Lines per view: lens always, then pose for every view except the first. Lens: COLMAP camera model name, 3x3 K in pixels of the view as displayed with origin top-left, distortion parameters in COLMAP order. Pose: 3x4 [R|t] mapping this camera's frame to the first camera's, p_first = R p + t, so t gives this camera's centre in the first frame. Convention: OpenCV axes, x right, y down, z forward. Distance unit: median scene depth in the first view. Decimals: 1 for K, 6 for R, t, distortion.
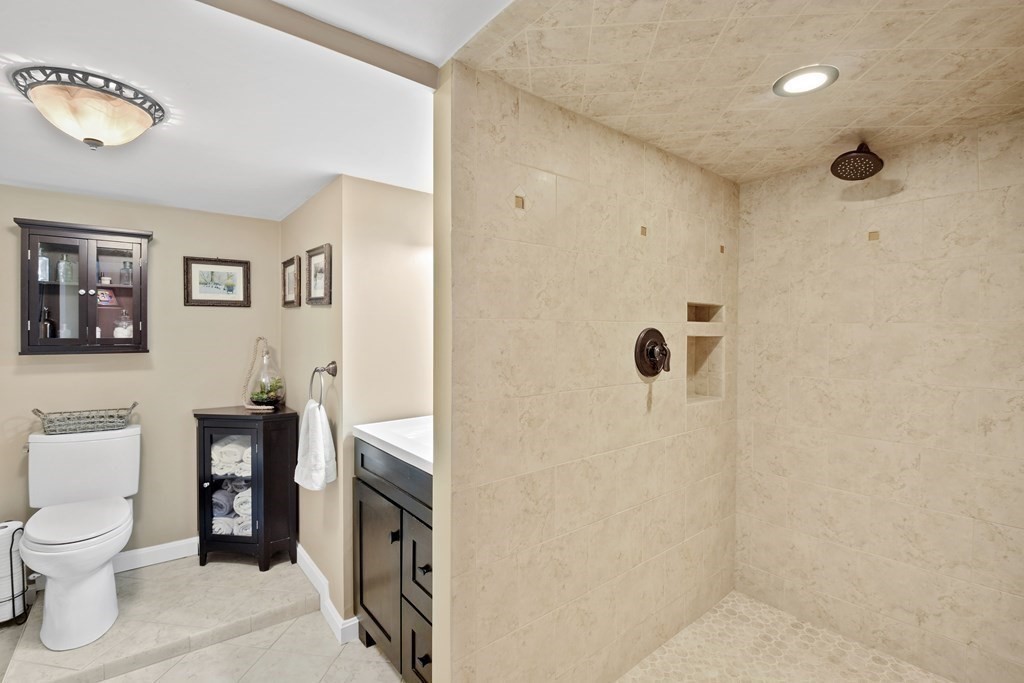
lens RADIAL K [[469.4, 0, 508.3], [0, 469.4, 327.9], [0, 0, 1]] dist [0.030366, -0.035044]
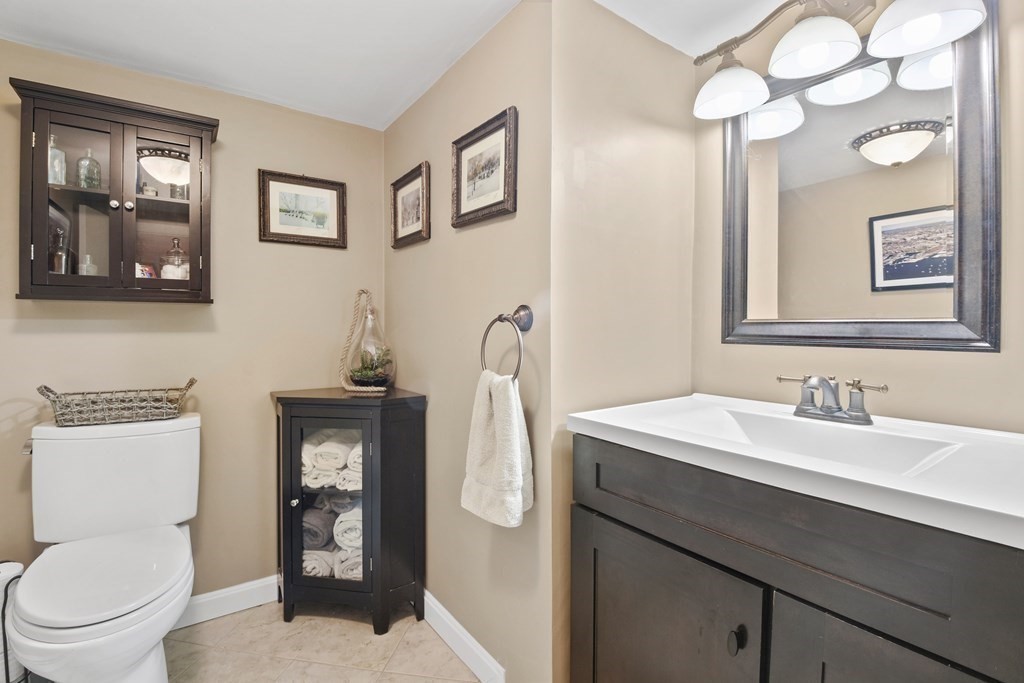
lens RADIAL K [[469.4, 0, 508.3], [0, 469.4, 327.9], [0, 0, 1]] dist [0.030366, -0.035044]
pose [[0.999046, -0.000319, -0.043668, -0.305220], [0.000469, 0.999994, 0.003418, 0.081003], [0.043666, -0.003436, 0.999040, 0.340408]]
